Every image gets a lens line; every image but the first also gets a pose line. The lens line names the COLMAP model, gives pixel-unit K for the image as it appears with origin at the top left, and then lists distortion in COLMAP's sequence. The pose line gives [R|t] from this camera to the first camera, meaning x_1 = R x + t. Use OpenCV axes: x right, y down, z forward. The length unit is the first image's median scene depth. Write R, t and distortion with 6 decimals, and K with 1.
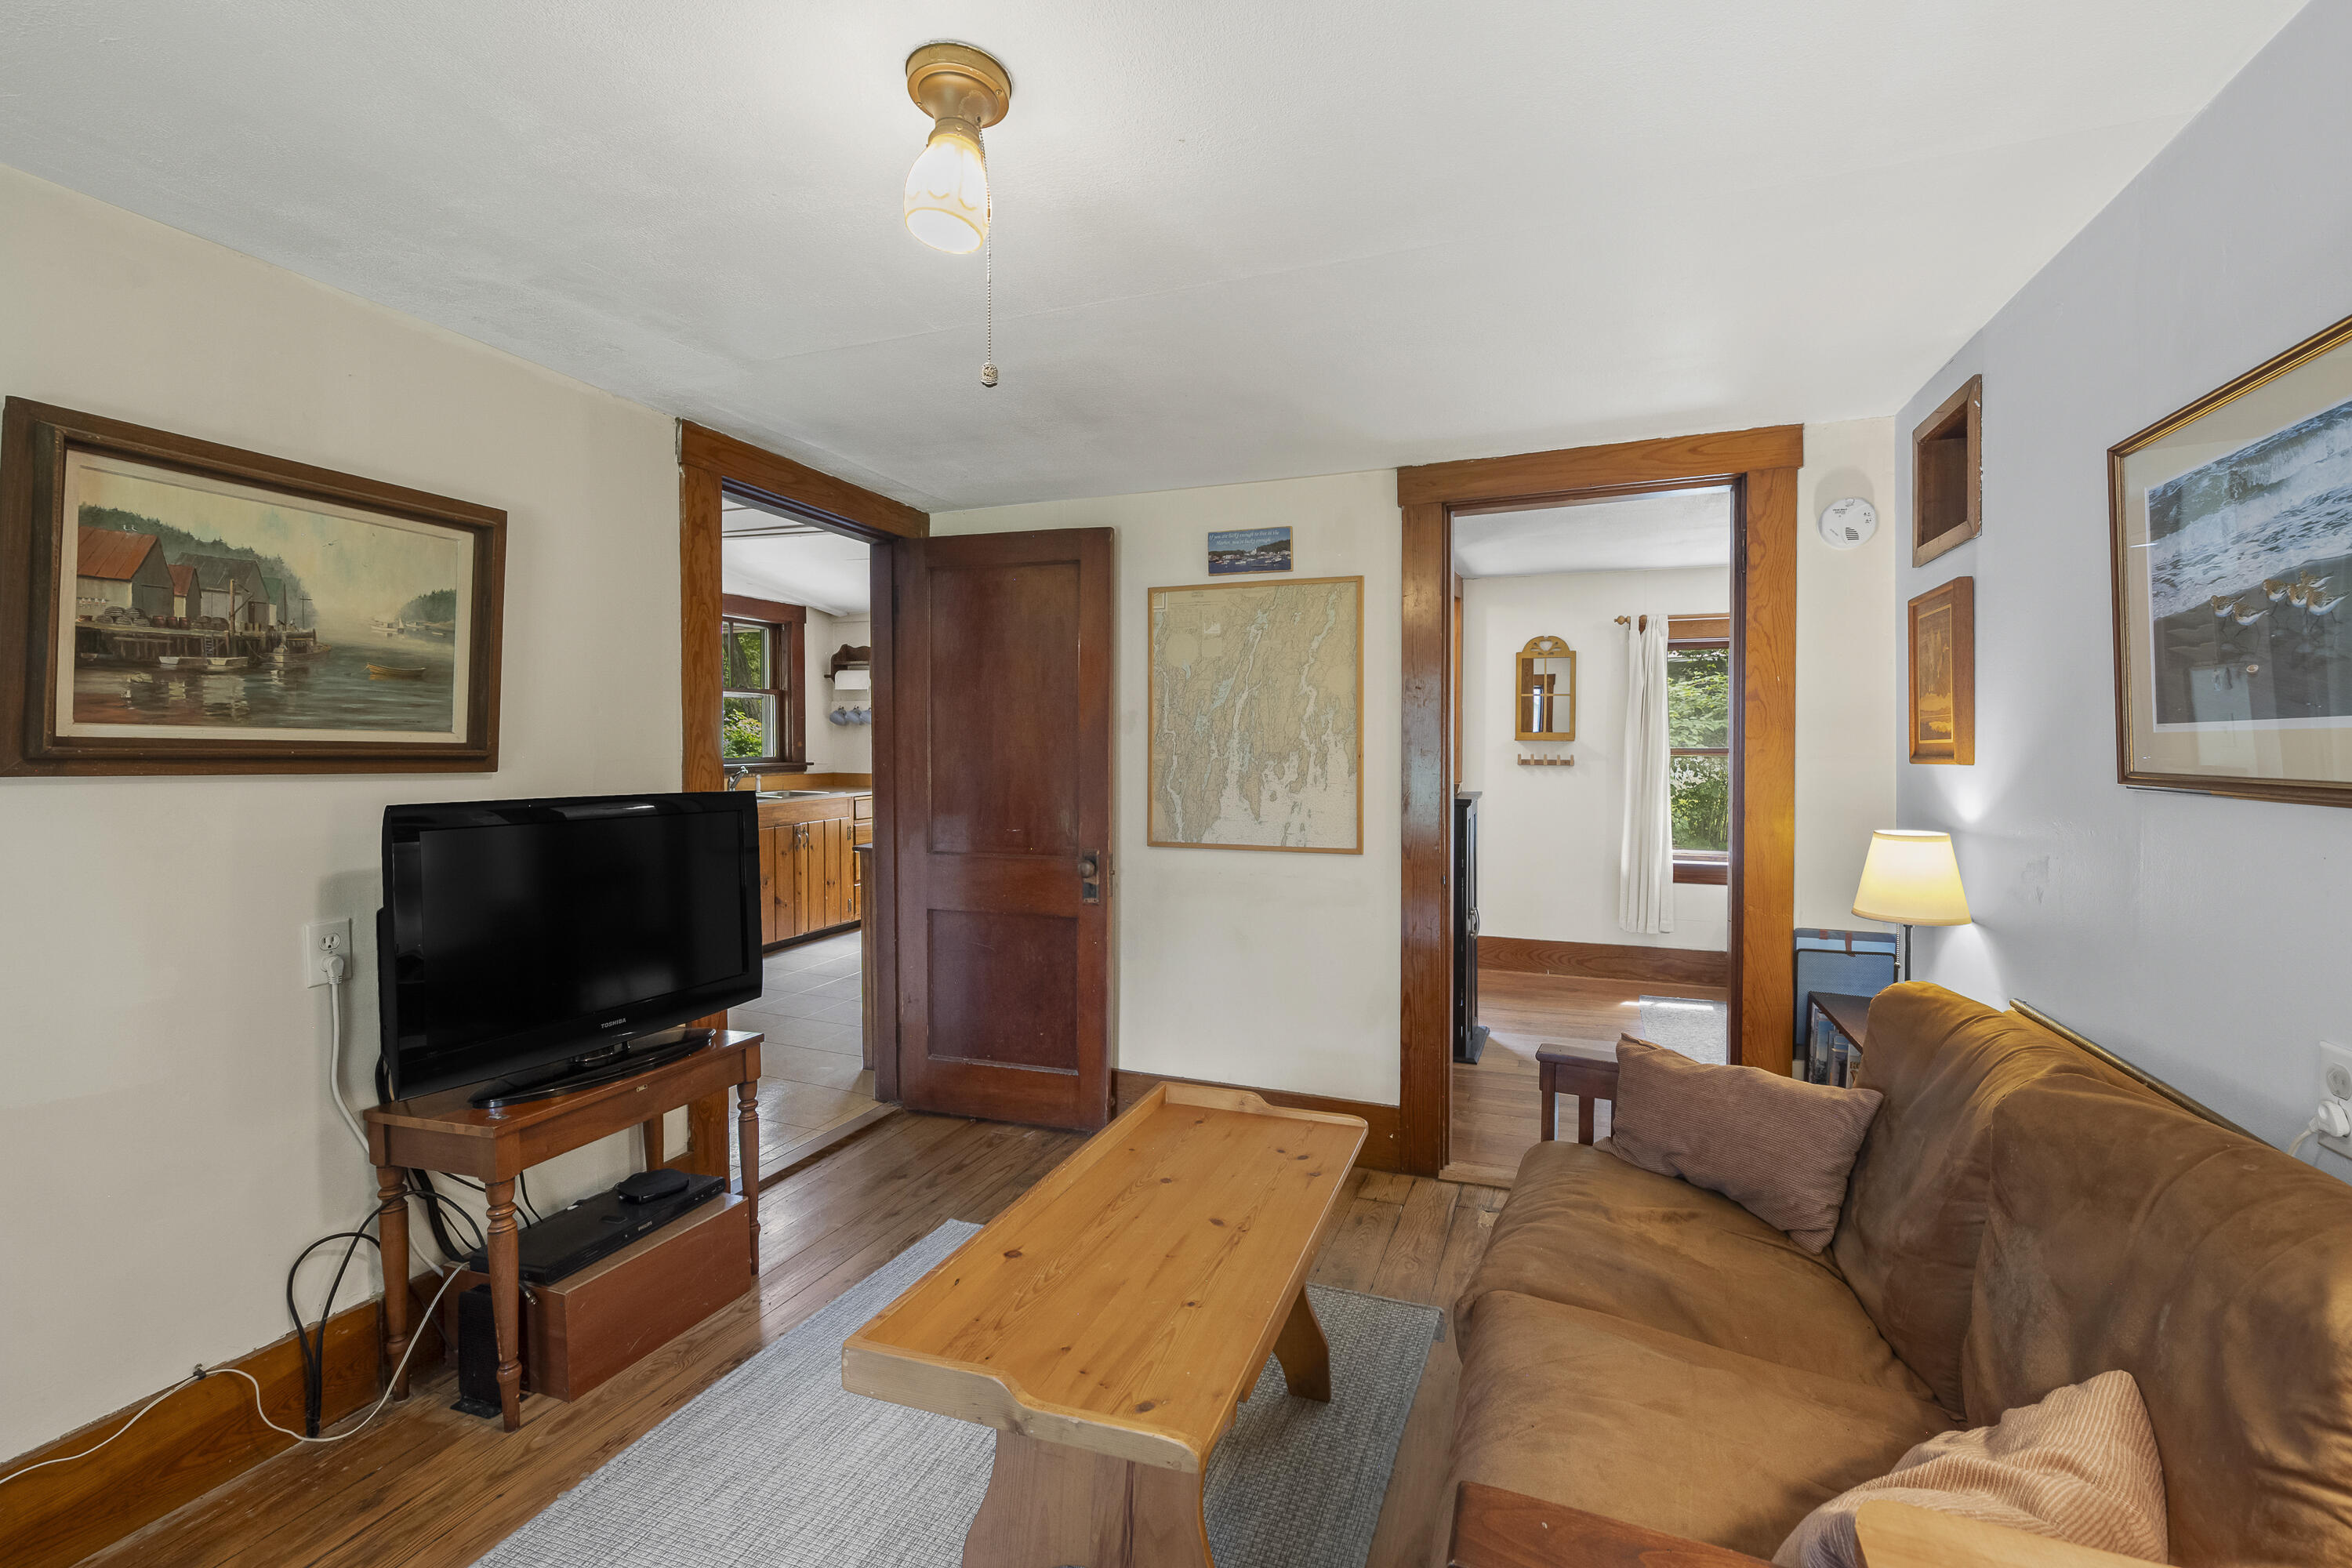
lens RADIAL K [[966.2, 0, 1207.9], [0, 966.2, 744.6], [0, 0, 1]] dist [0.004120, -0.002378]
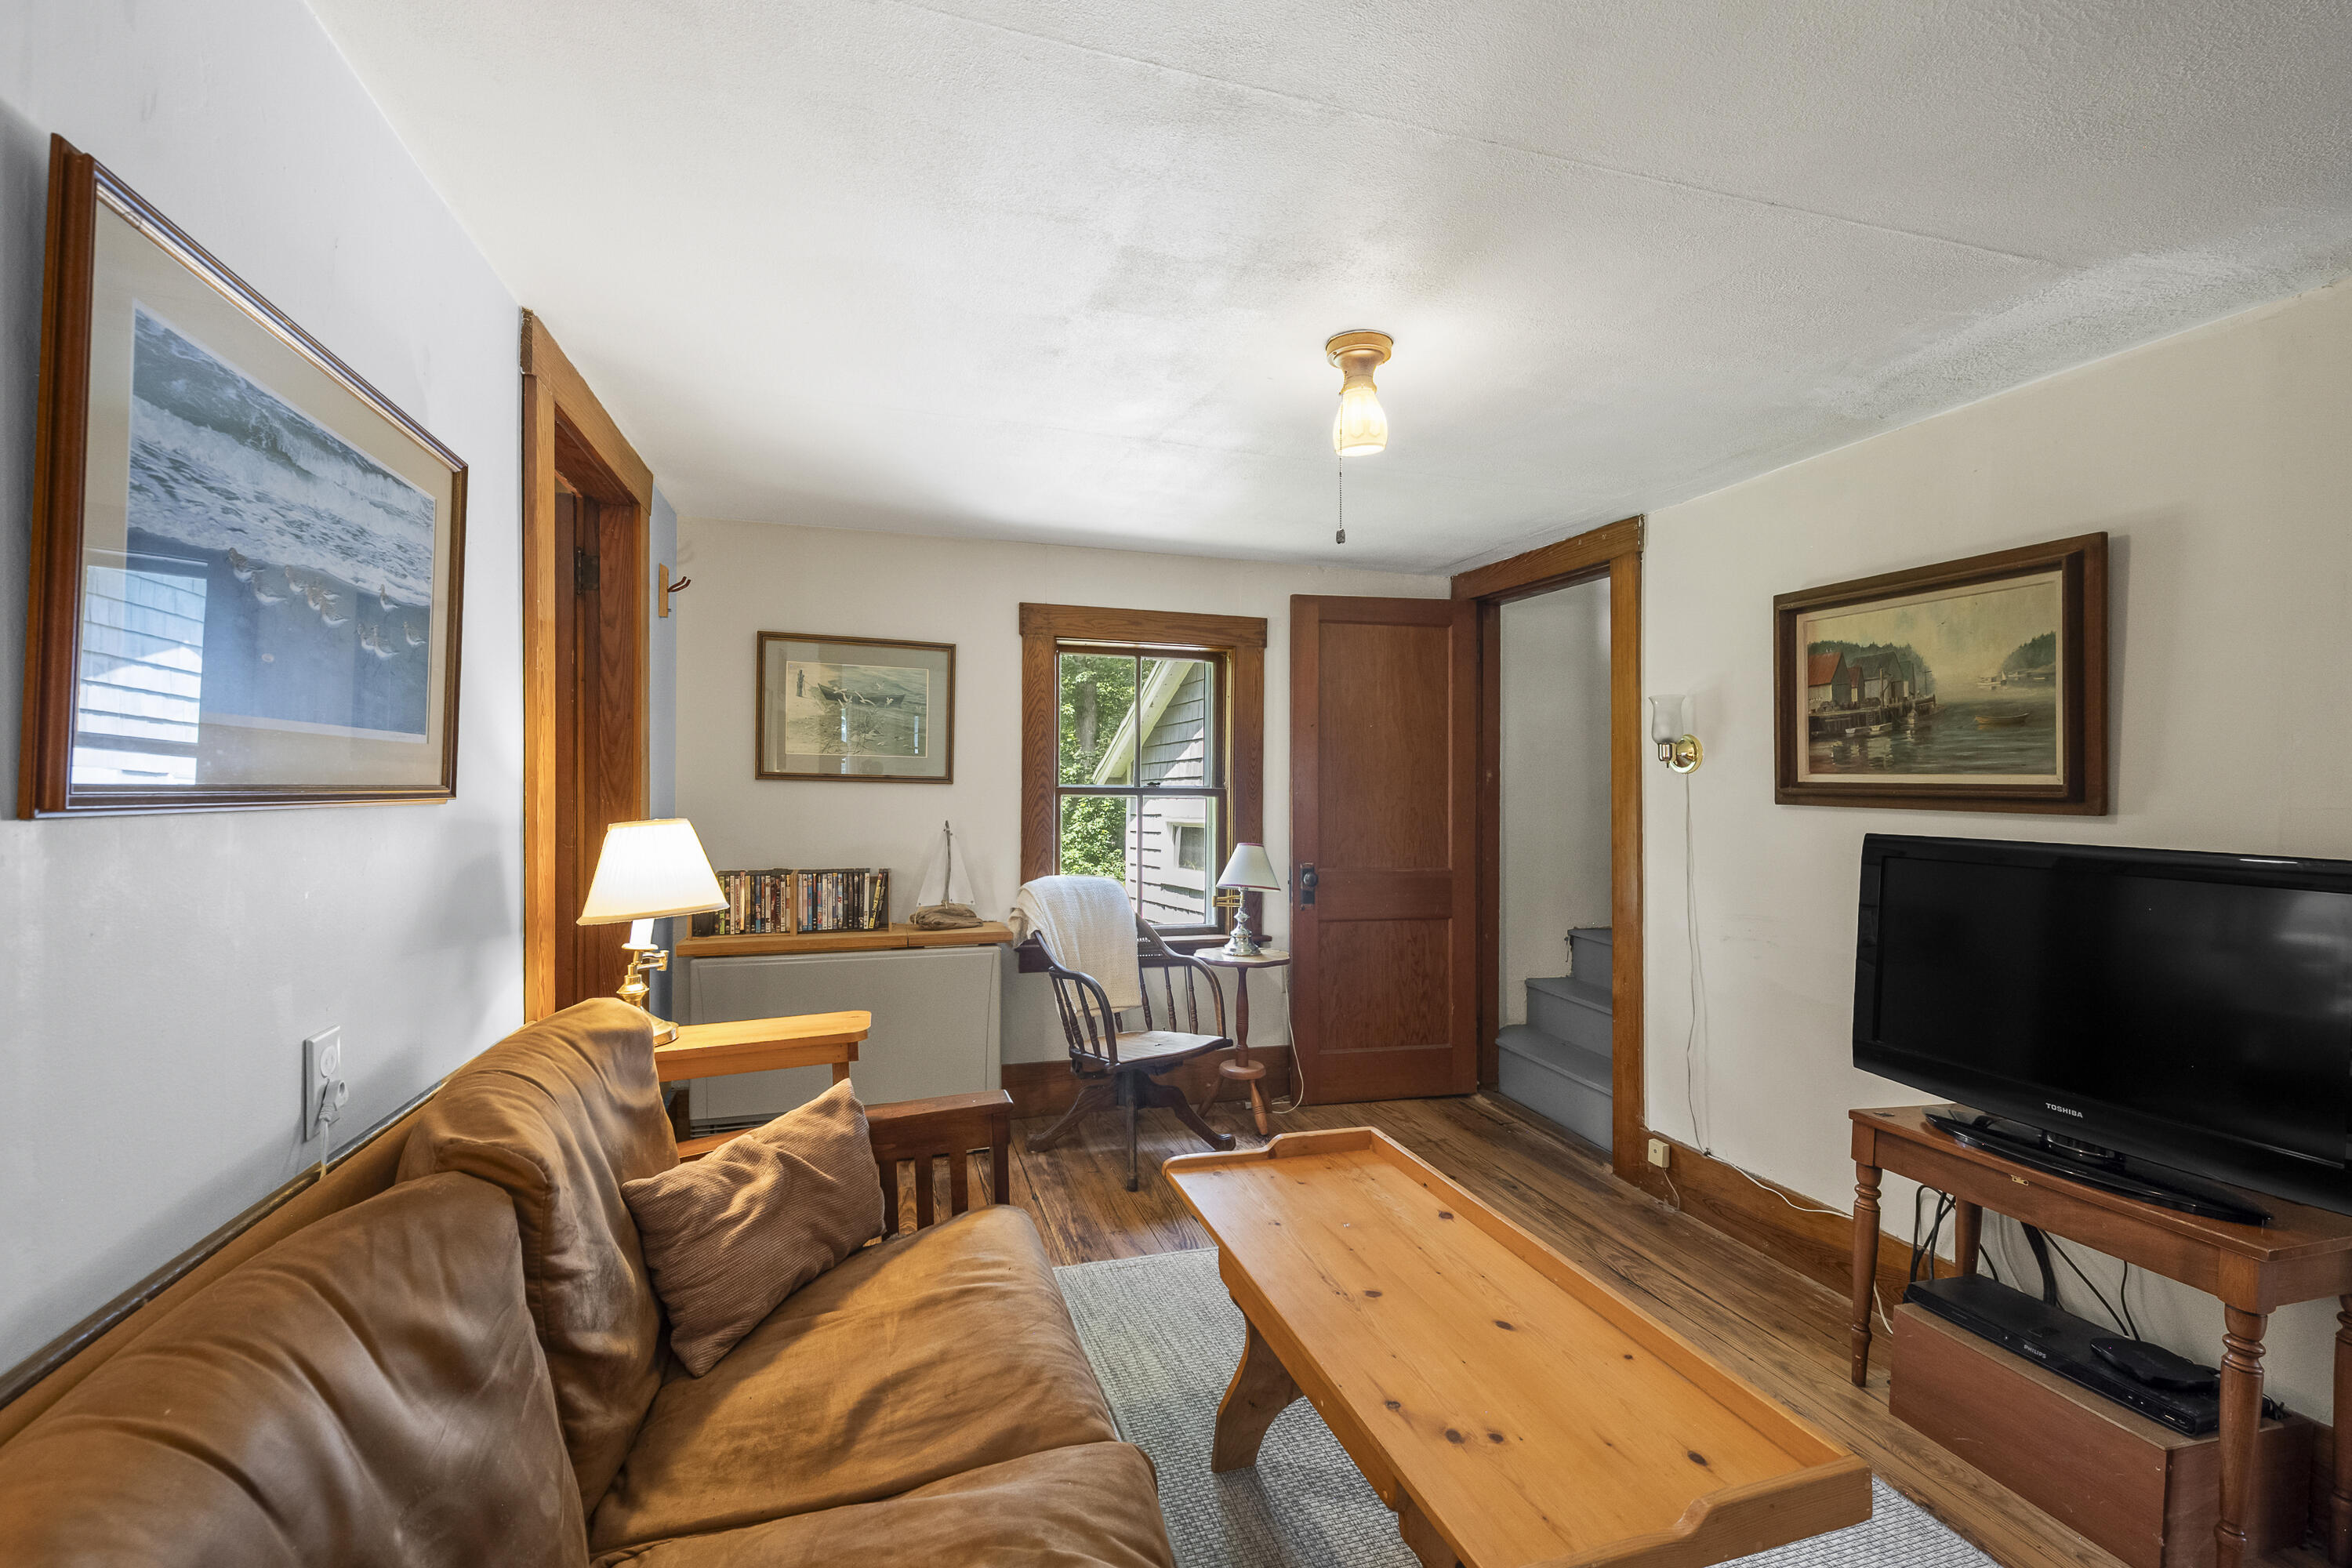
lens RADIAL K [[966.2, 0, 1169.0], [0, 966.2, 799.3], [0, 0, 1]] dist [0.004120, -0.002378]
pose [[-0.792747, -0.004914, -0.609531, 0.647703], [-0.012534, 0.999887, 0.008241, 0.019415], [0.609422, 0.014173, -0.792720, 1.447812]]
